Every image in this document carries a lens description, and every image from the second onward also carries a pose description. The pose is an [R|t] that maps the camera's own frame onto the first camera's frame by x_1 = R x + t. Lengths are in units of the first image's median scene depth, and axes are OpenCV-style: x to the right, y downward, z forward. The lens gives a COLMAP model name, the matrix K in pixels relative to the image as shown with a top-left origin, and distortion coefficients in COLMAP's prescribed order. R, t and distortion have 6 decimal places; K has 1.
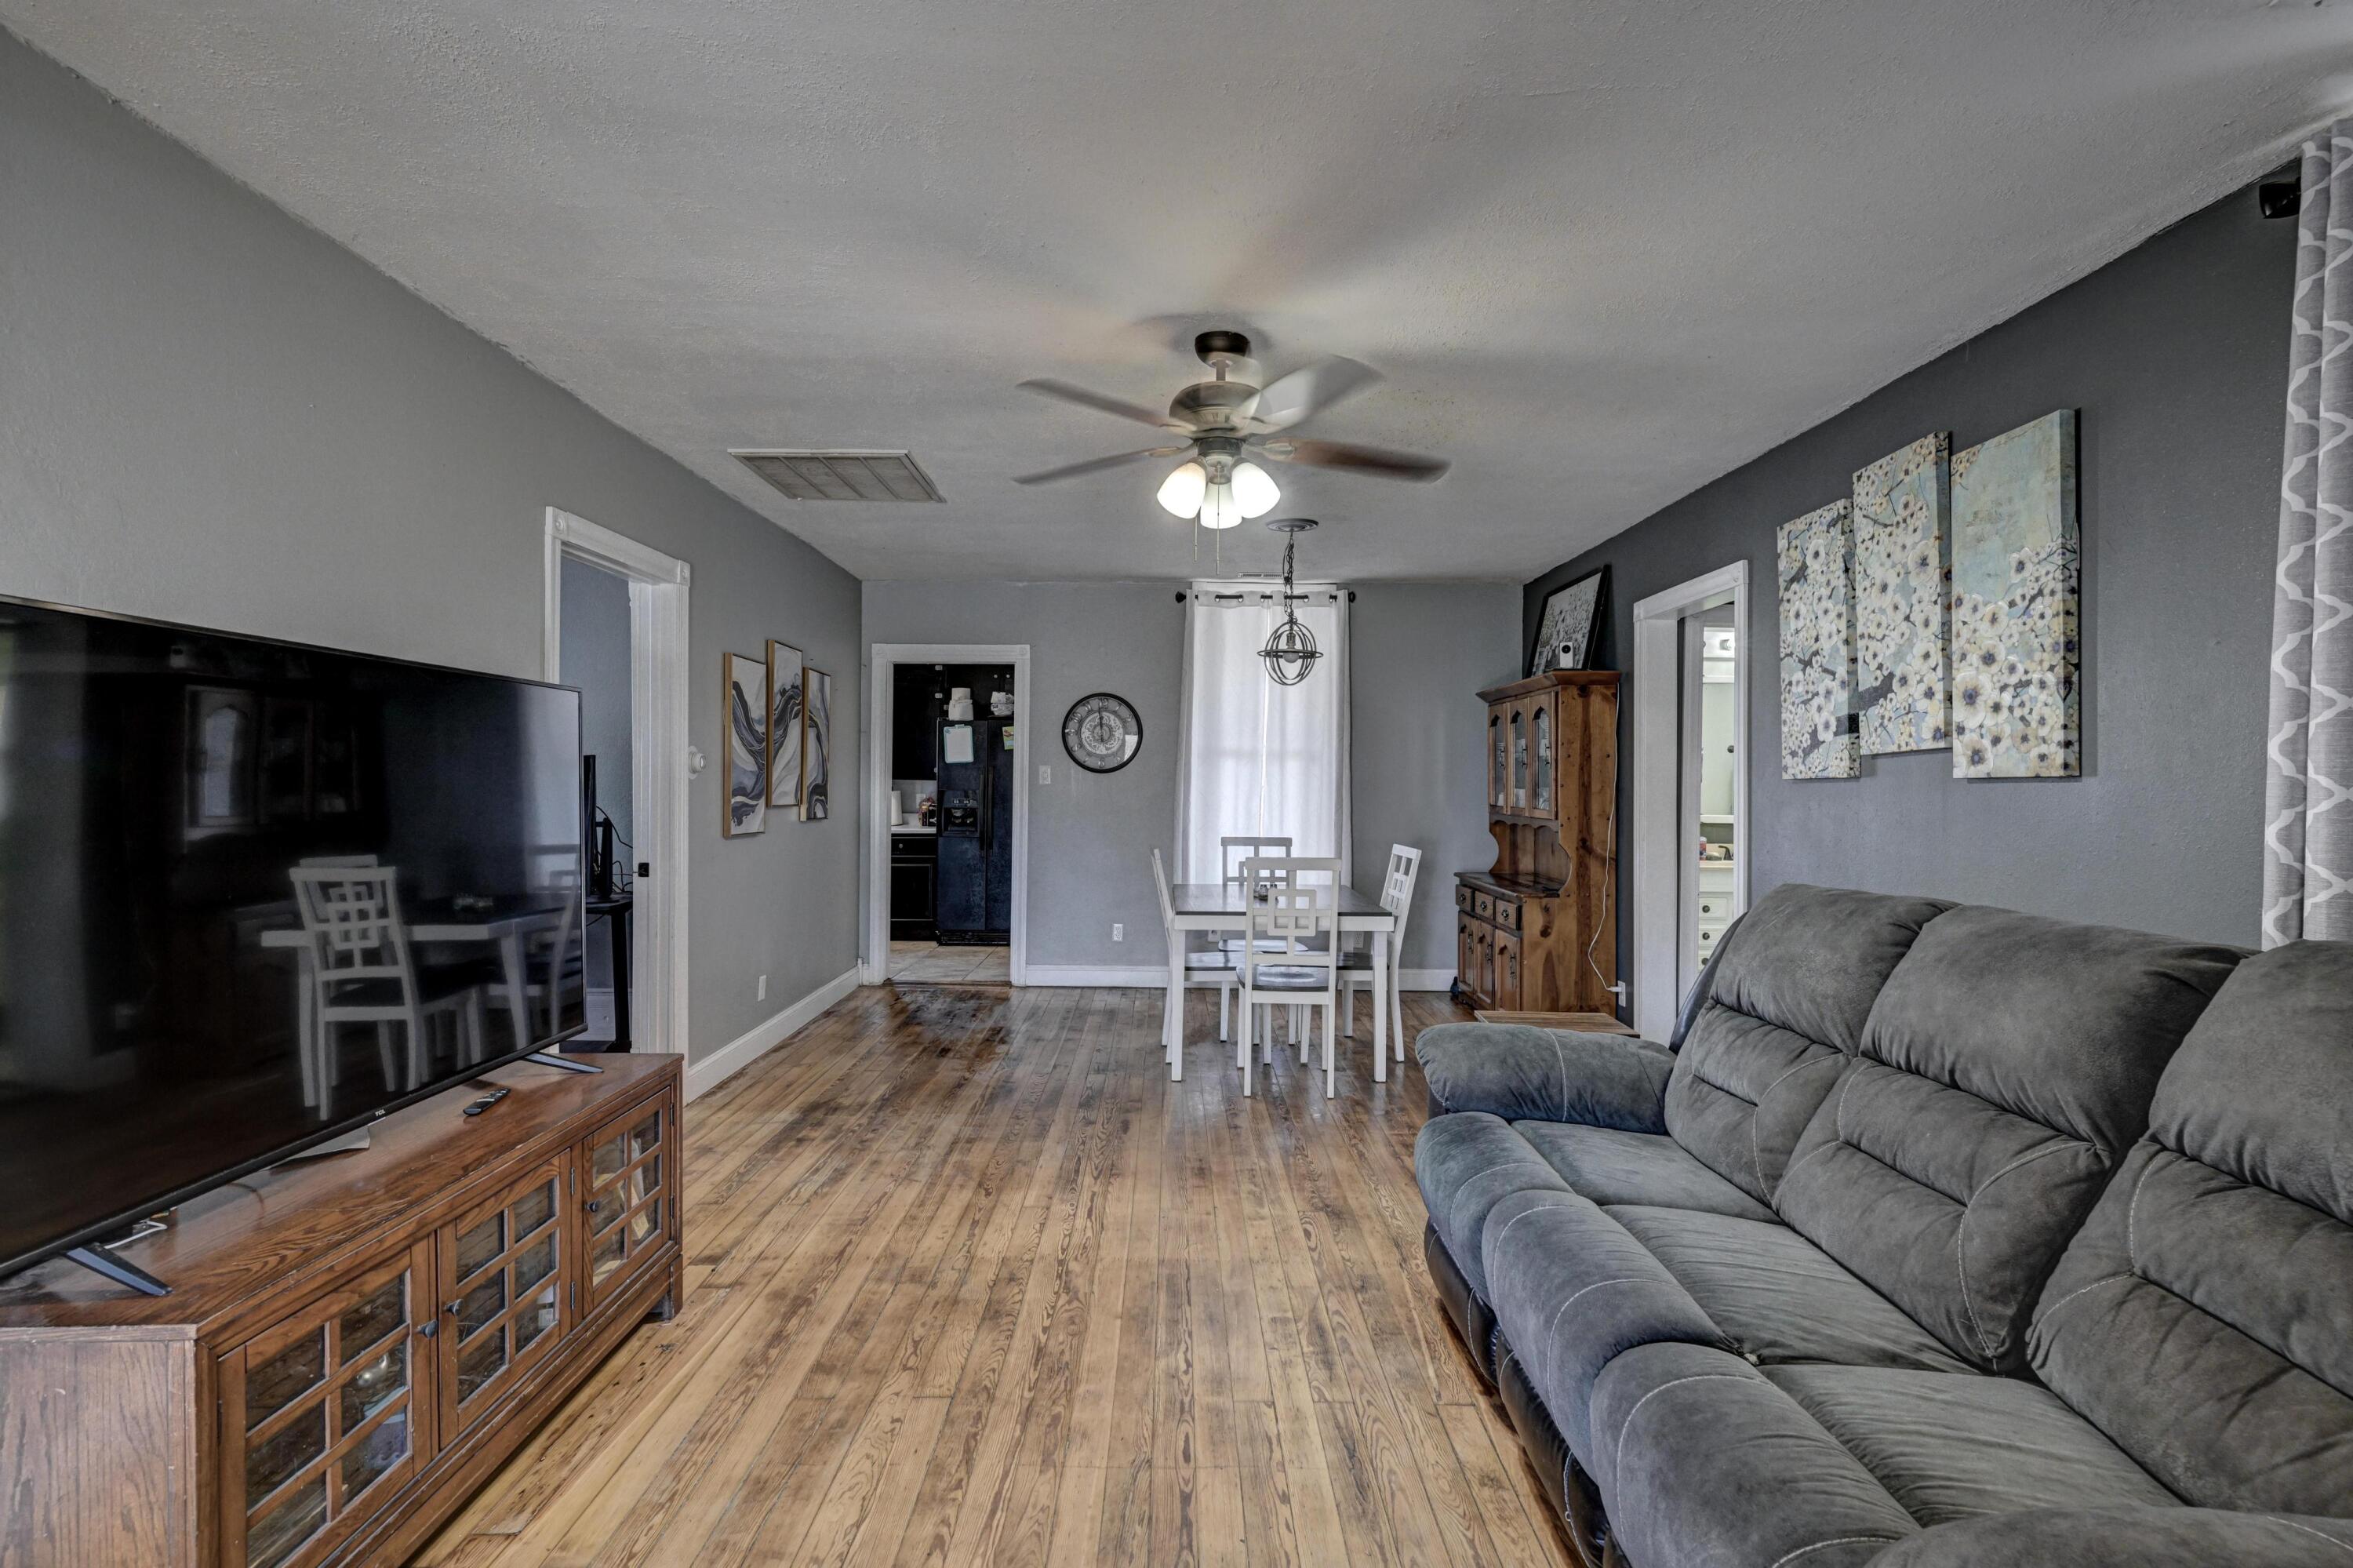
lens RADIAL K [[1124.7, 0, 1172.2], [0, 1124.7, 786.6], [0, 0, 1]] dist [-0.001289, 0.001720]
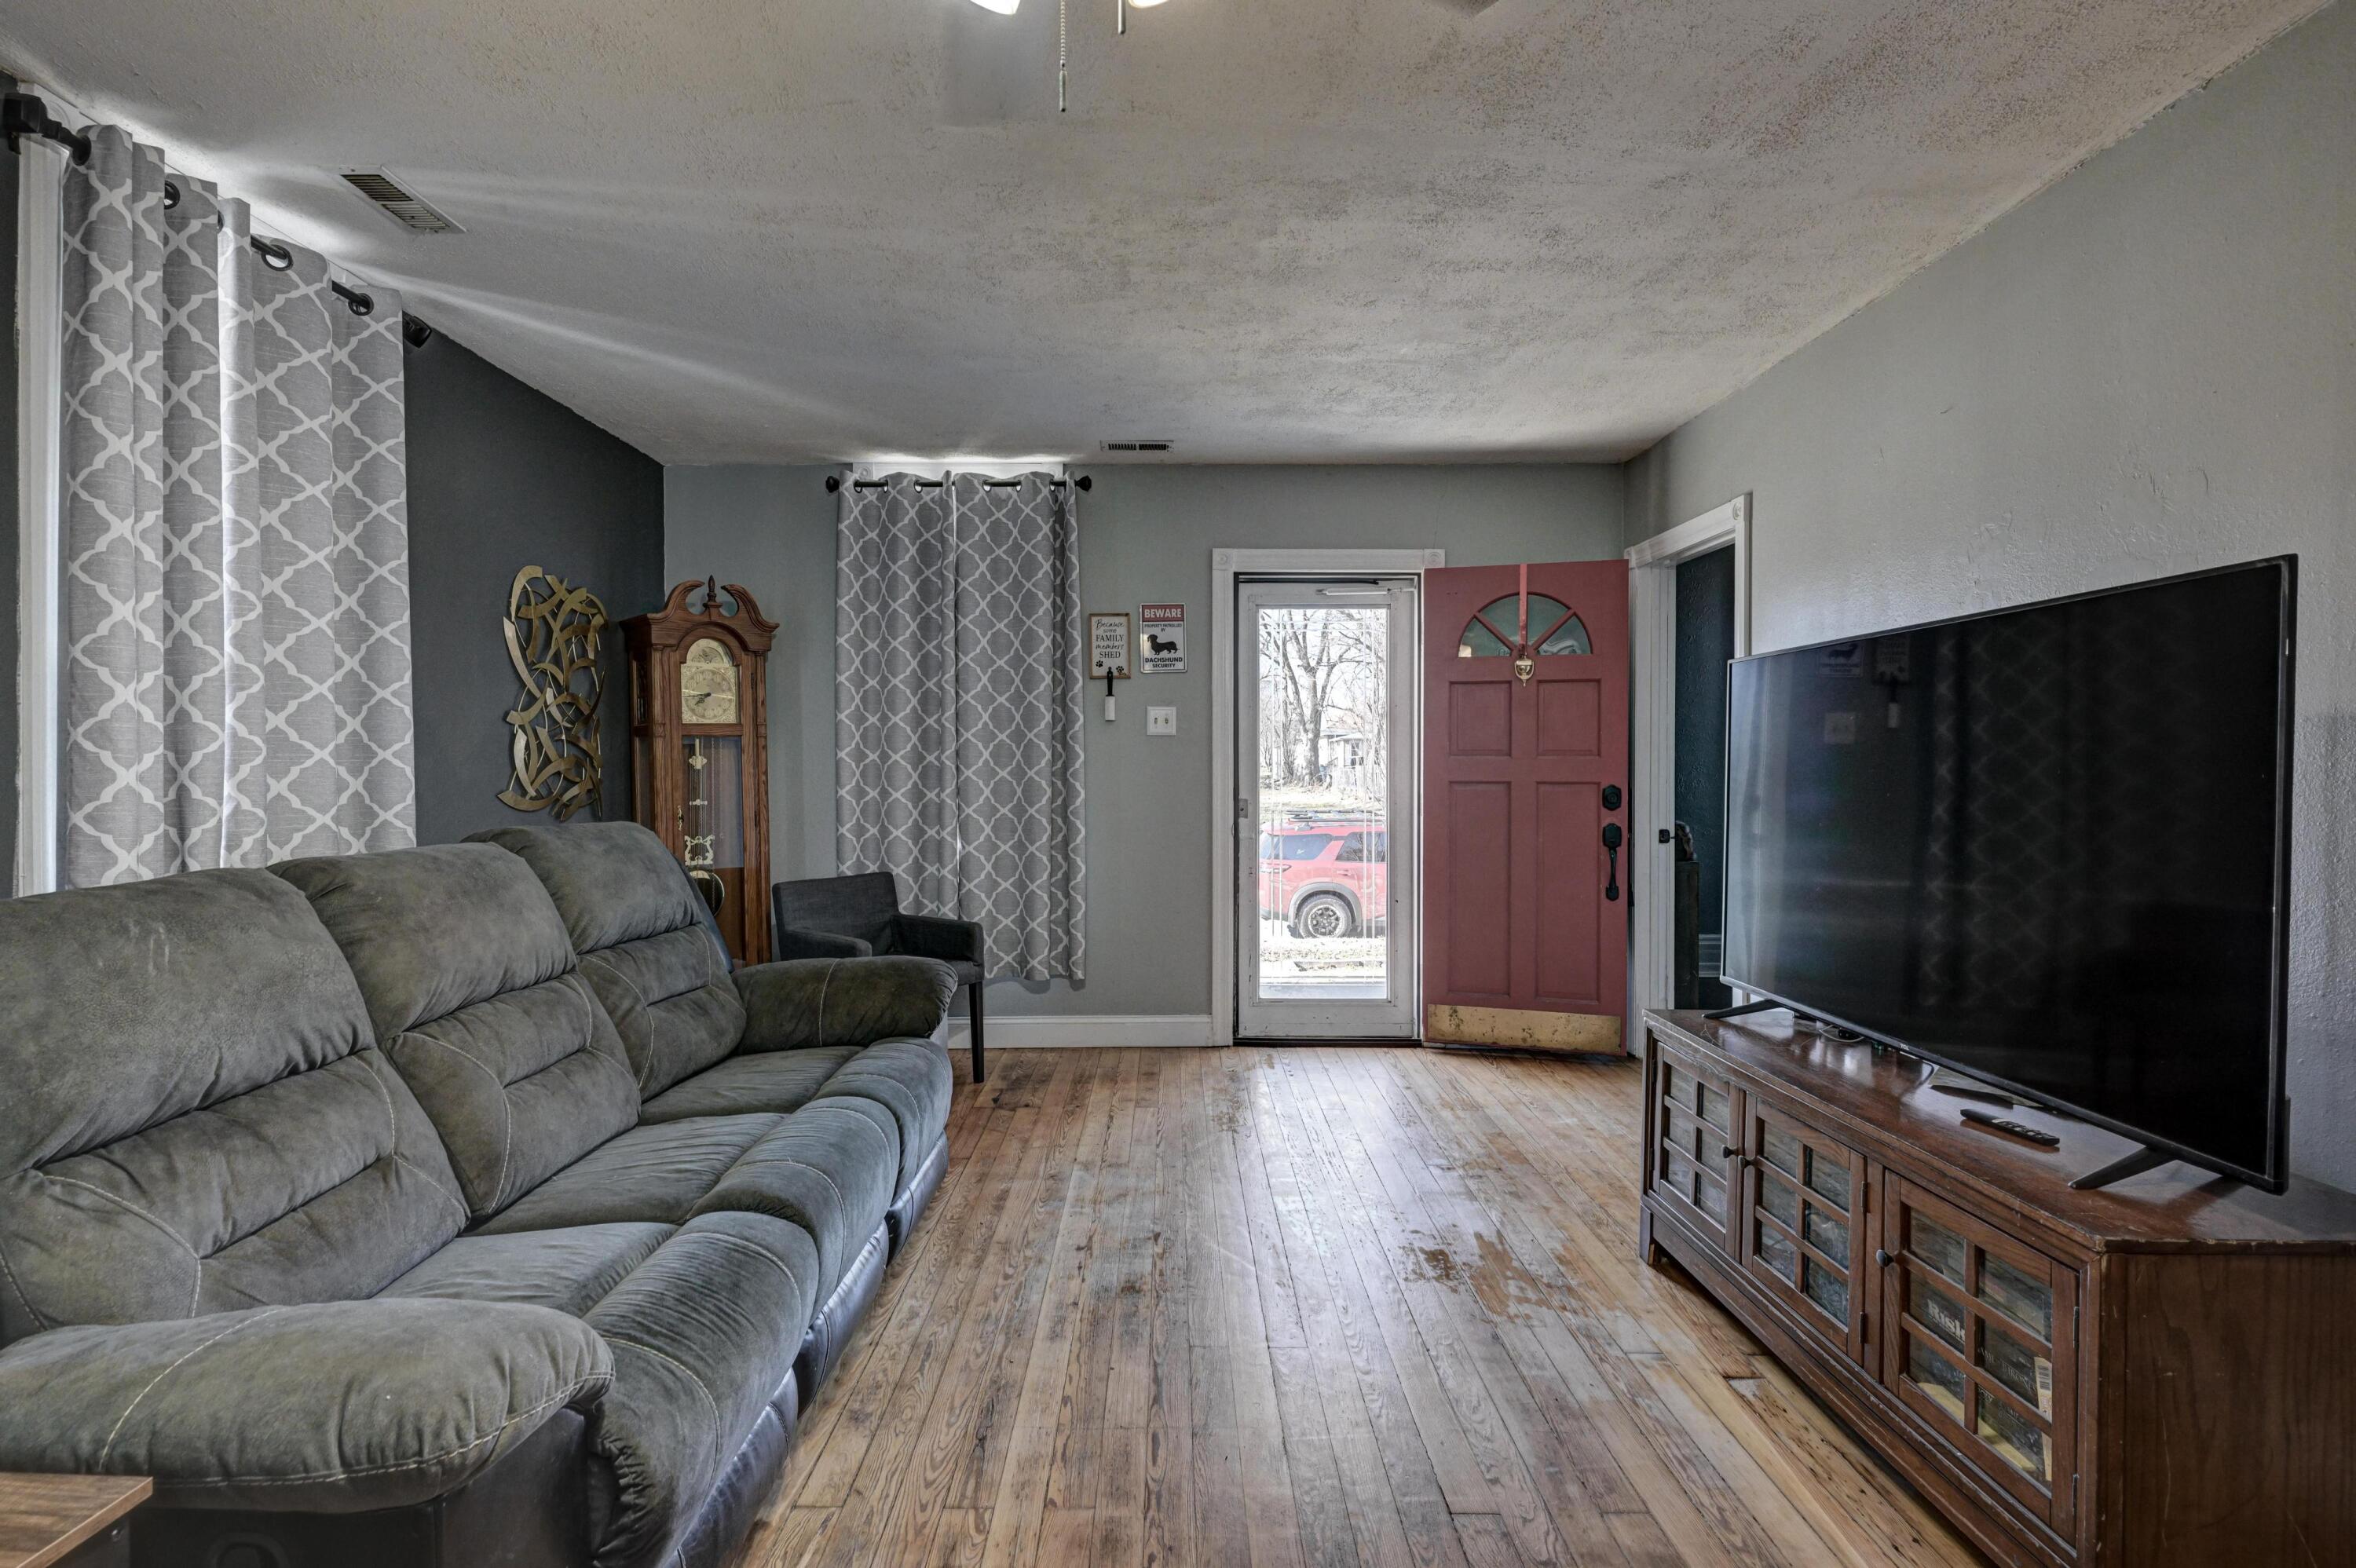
lens RADIAL K [[1130.8, 0, 1161.5], [0, 1130.8, 771.7], [0, 0, 1]] dist [0.000422, 0.000923]
pose [[-0.999956, -0.008113, 0.004623, 0.004894], [-0.008079, 0.999939, 0.007501, 0.013162], [-0.004683, 0.007464, -0.999961, 1.201084]]
